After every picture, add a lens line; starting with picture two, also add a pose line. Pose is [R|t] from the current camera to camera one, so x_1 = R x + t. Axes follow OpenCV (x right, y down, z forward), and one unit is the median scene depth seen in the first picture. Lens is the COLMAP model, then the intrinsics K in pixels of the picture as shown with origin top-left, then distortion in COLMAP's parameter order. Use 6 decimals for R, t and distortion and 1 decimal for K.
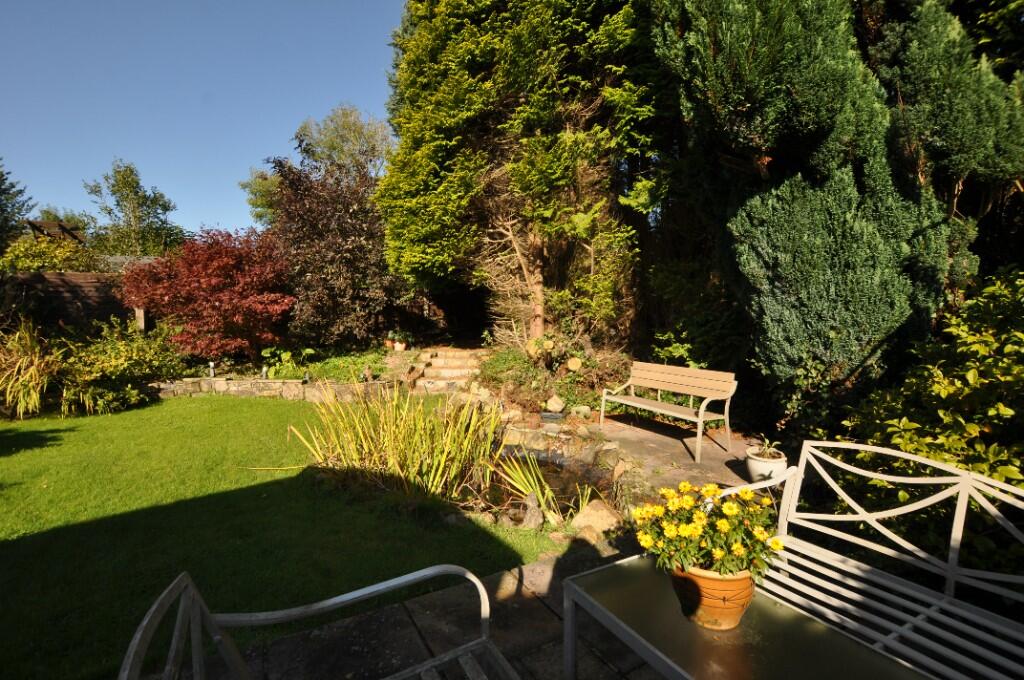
lens RADIAL K [[451.4, 0, 508.7], [0, 451.4, 338.8], [0, 0, 1]] dist [-0.028957, 0.001970]
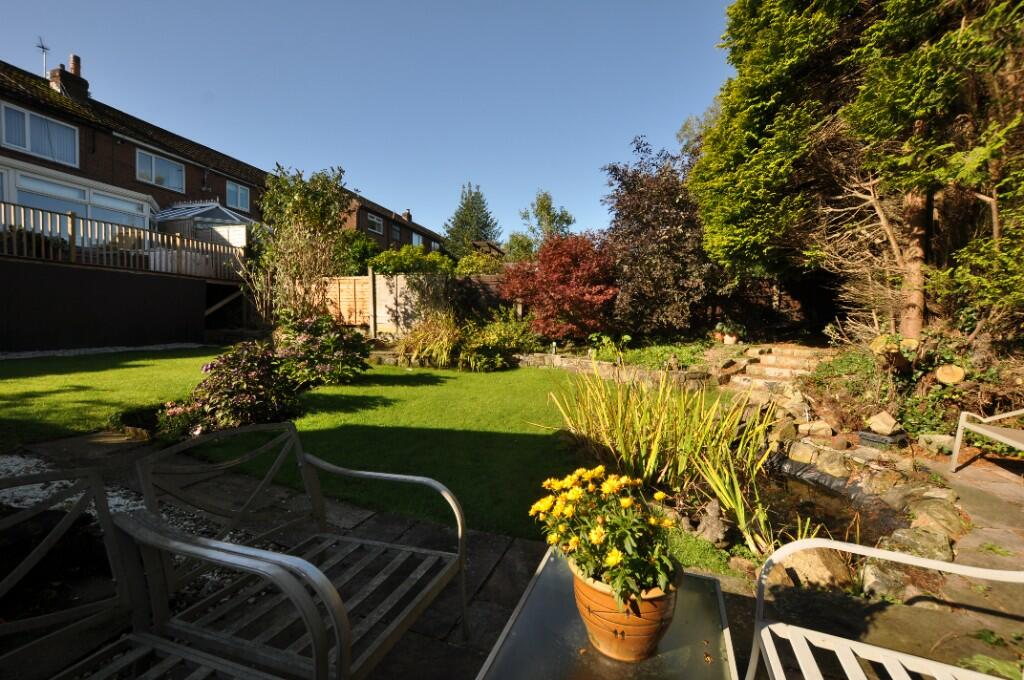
lens RADIAL K [[451.4, 0, 508.8], [0, 451.4, 339.2], [0, 0, 1]] dist [-0.028957, 0.001970]
pose [[0.672658, 0.052311, -0.738103, 0.171451], [-0.045855, 0.998528, 0.028979, 0.013169], [0.738532, 0.014353, 0.674066, 0.058845]]
